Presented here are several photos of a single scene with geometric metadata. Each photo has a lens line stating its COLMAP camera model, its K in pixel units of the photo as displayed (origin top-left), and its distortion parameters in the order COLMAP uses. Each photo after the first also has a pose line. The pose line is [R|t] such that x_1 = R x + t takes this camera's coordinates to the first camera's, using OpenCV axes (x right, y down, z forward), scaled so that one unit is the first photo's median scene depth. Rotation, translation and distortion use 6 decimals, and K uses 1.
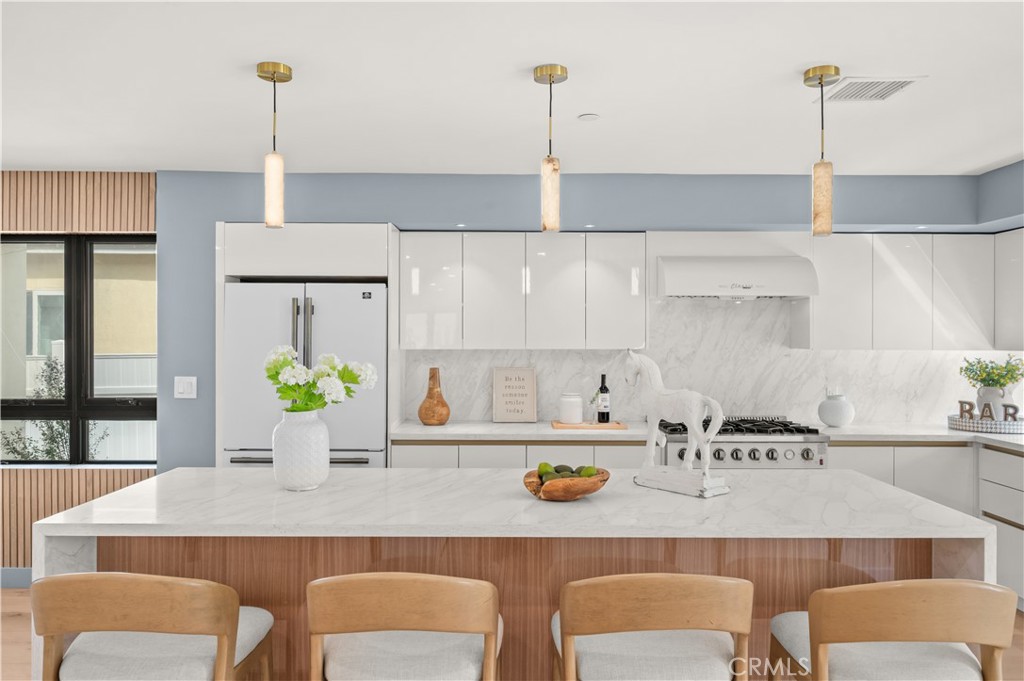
lens RADIAL K [[748.4, 0, 517.4], [0, 748.4, 345.1], [0, 0, 1]] dist [-0.003580, -0.006584]
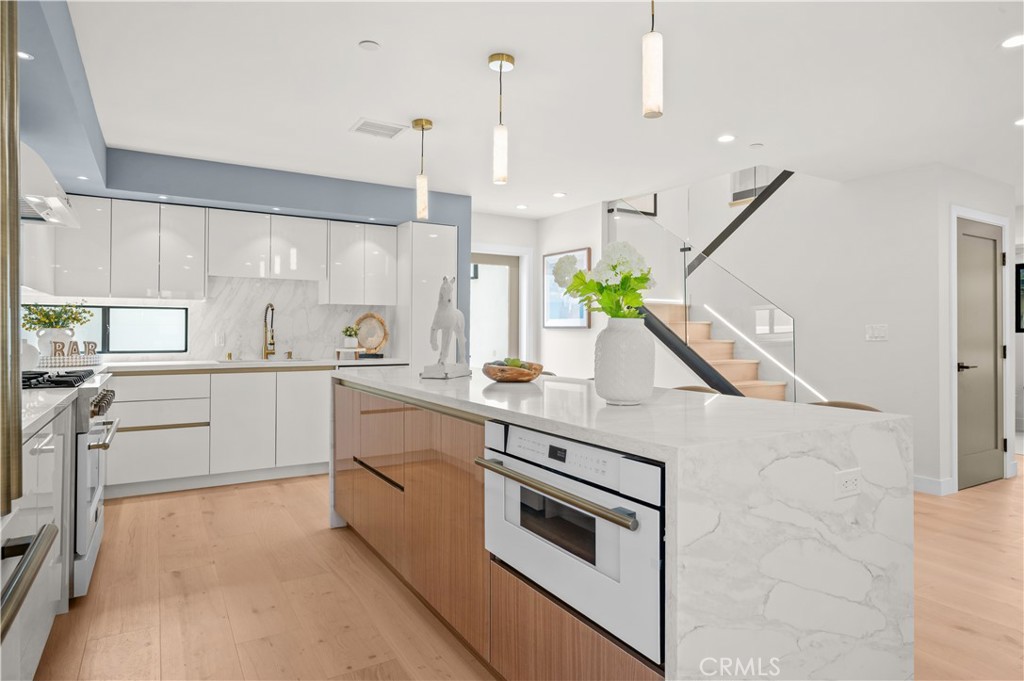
lens RADIAL K [[590.7, 0, 516.1], [0, 590.7, 325.5], [0, 0, 1]] dist [-0.003886, 0.000291]
pose [[-0.510115, 0.002841, 0.860101, -0.483208], [0.003449, 0.999993, -0.001257, 0.055233], [-0.860099, 0.002325, -0.510122, 0.857630]]
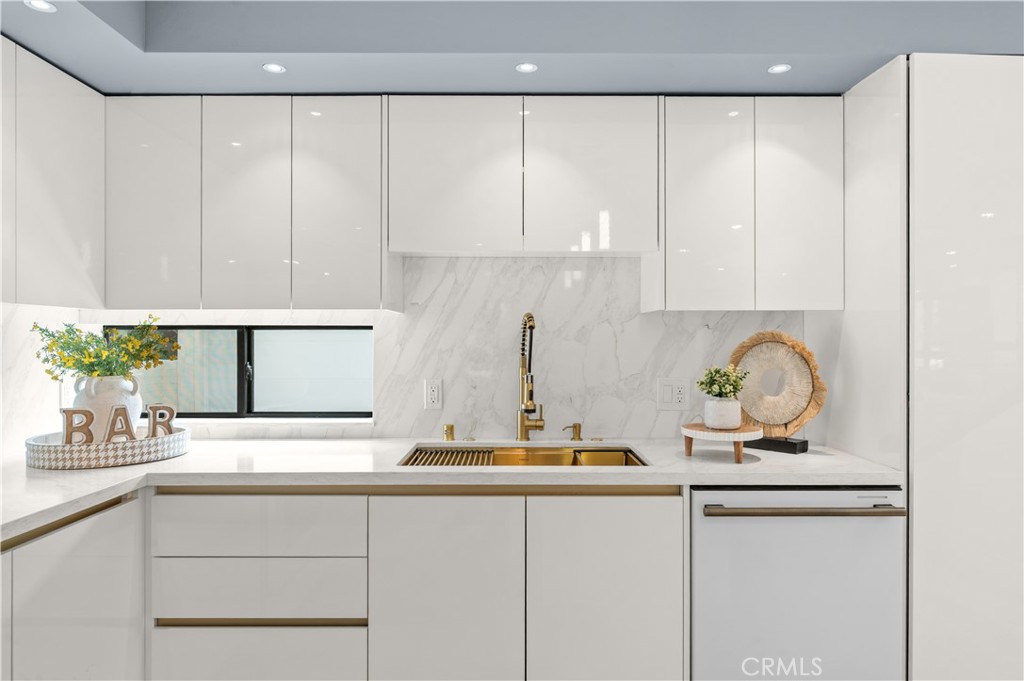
lens RADIAL K [[649.5, 0, 516.9], [0, 649.5, 335.3], [0, 0, 1]] dist [-0.003302, -0.004940]
pose [[0.010332, 0.002285, 0.999944, 0.170841], [0.010457, 0.999942, -0.002393, 0.030390], [-0.999892, 0.010481, 0.010308, 0.697635]]
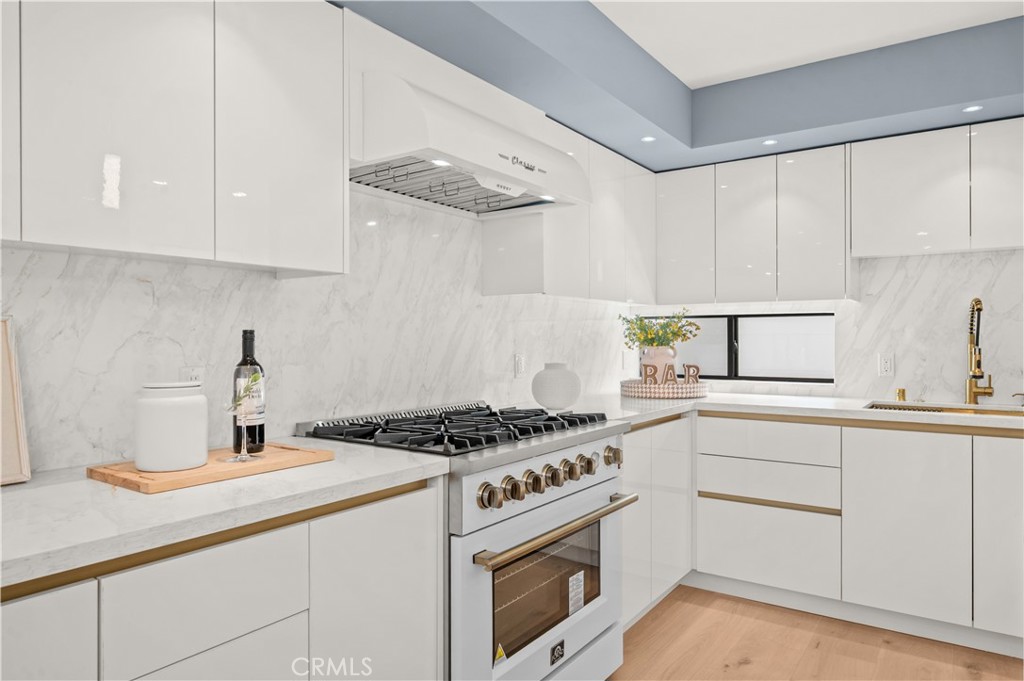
lens RADIAL K [[649.5, 0, 512.7], [0, 649.5, 337.1], [0, 0, 1]] dist [-0.003302, -0.004940]
pose [[0.583987, -0.003012, 0.811757, -0.082590], [0.012308, 0.999911, -0.005144, 0.046596], [-0.811670, 0.012996, 0.583972, 0.692521]]
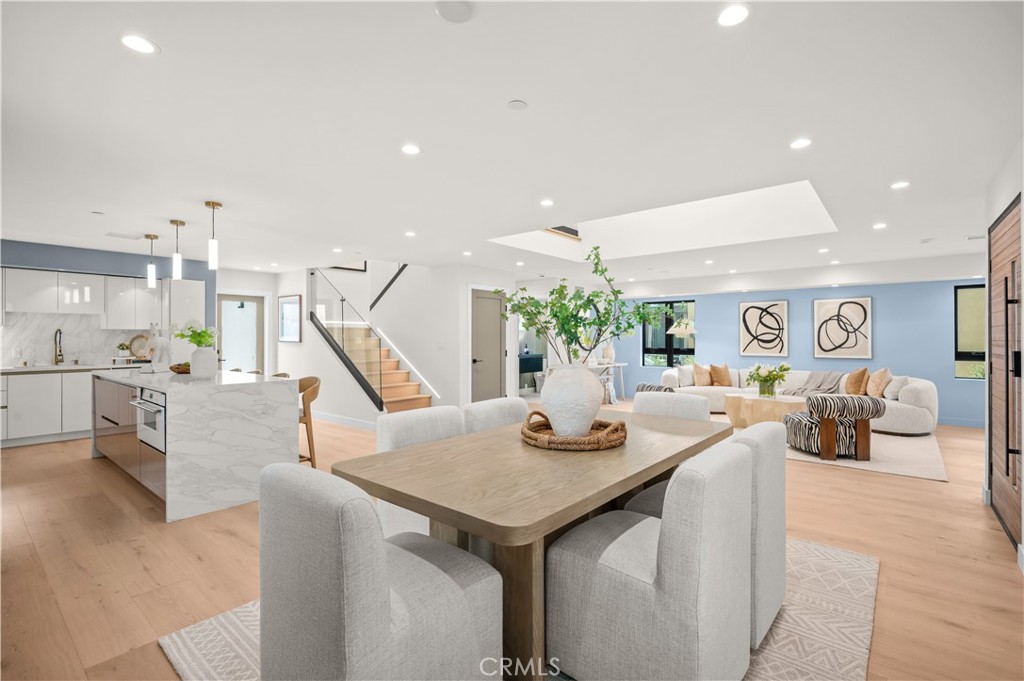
lens RADIAL K [[460.1, 0, 505.2], [0, 460.1, 337.9], [0, 0, 1]] dist [0.003774, -0.000636]
pose [[-0.758353, -0.004626, 0.651827, -1.125814], [0.004025, 0.999923, 0.011779, 0.026827], [-0.651831, 0.011557, -0.758276, 0.859826]]
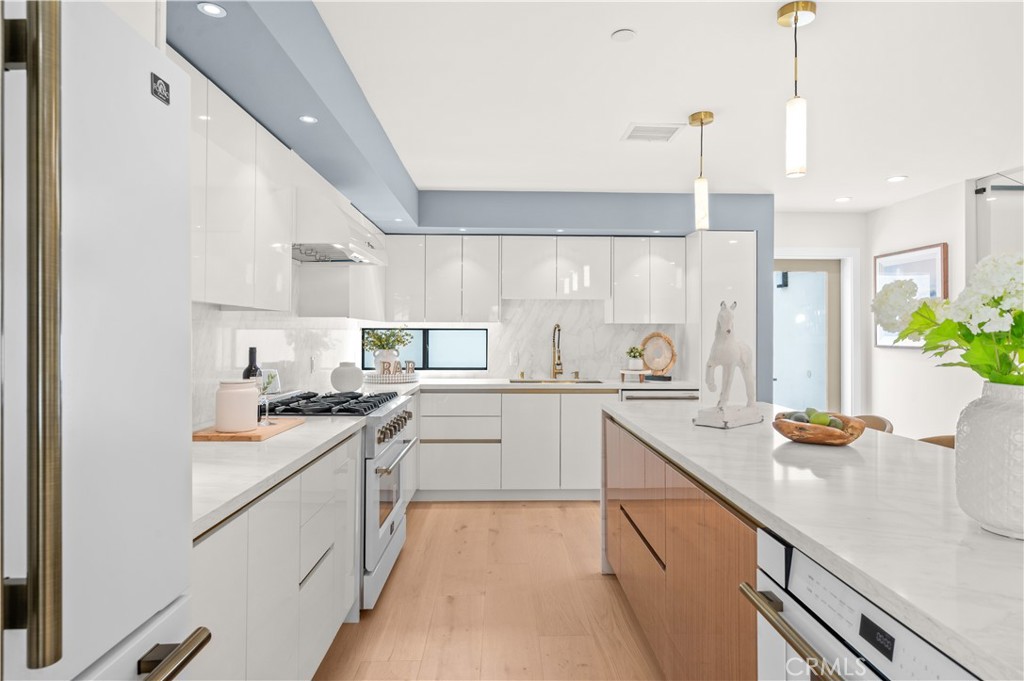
lens RADIAL K [[578.5, 0, 519.6], [0, 578.5, 327.4], [0, 0, 1]] dist [-0.002017, -0.000152]
pose [[-0.021960, 0.009776, 0.999711, -0.394205], [0.006486, 0.999933, -0.009636, 0.028164], [-0.999738, 0.006272, -0.022022, 0.787125]]
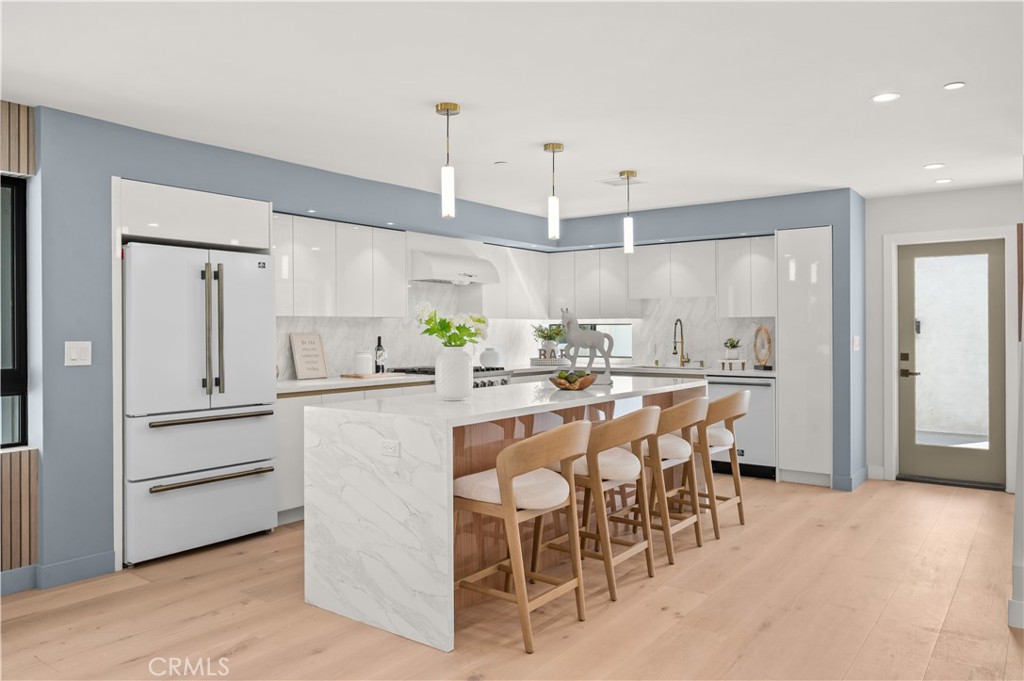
lens RADIAL K [[725.3, 0, 522.5], [0, 725.3, 324.9], [0, 0, 1]] dist [0.007467, 0.004831]
pose [[0.591436, -0.001124, 0.806351, -0.768014], [0.014929, 0.999843, -0.009556, 0.034963], [-0.806214, 0.017690, 0.591360, 0.047677]]
